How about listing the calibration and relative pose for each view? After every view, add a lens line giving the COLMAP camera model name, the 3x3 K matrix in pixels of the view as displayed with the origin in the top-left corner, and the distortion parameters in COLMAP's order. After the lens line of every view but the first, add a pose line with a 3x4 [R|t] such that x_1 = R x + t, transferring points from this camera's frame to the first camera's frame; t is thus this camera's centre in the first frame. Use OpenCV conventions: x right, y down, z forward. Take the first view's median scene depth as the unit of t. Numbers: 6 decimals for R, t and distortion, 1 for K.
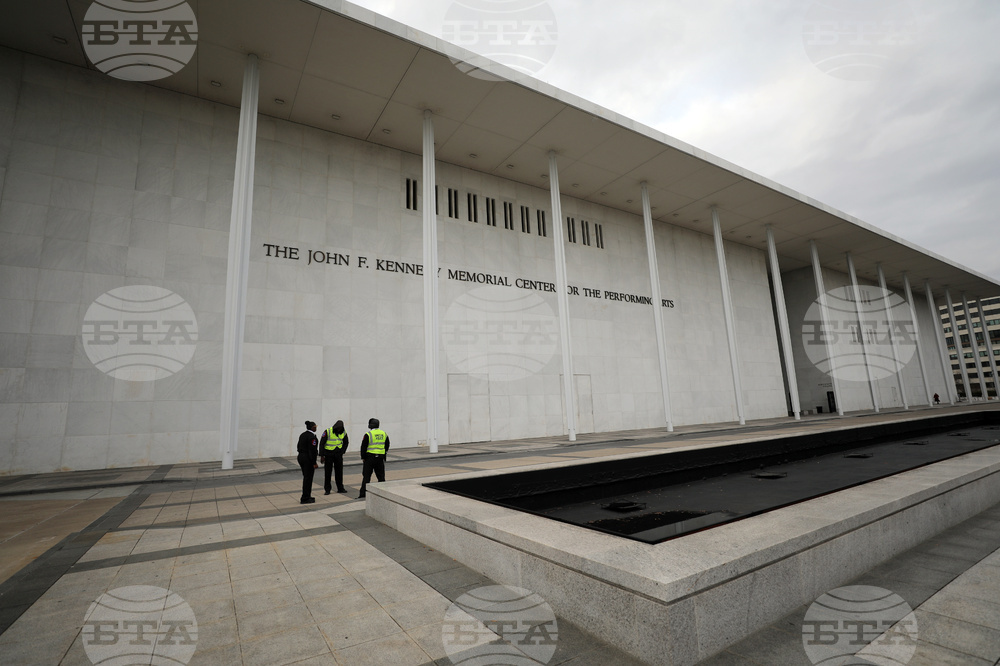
lens RADIAL K [[475.8, 0, 508.0], [0, 475.8, 322.5], [0, 0, 1]] dist [-0.032672, 0.000296]
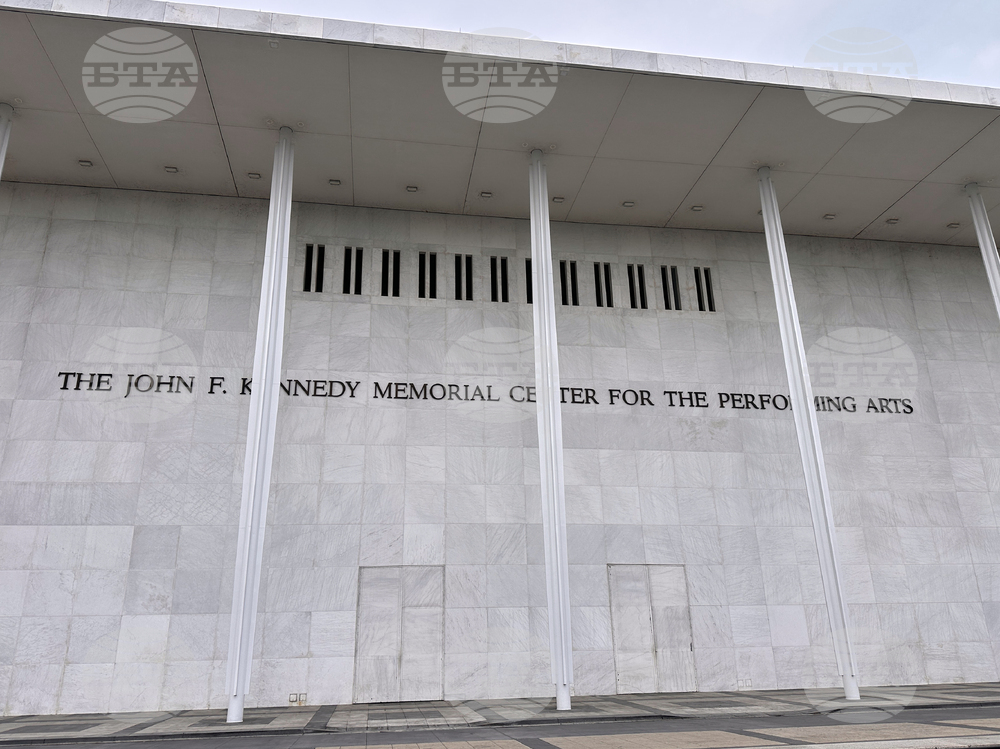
lens RADIAL K [[733.3, 0, 497.6], [0, 733.3, 374.2], [0, 0, 1]] dist [0.161624, -0.289036]
pose [[0.916398, -0.114971, -0.383401, 0.351728], [0.058600, 0.986075, -0.155632, 0.027669], [0.395955, 0.120154, 0.910375, 0.225058]]
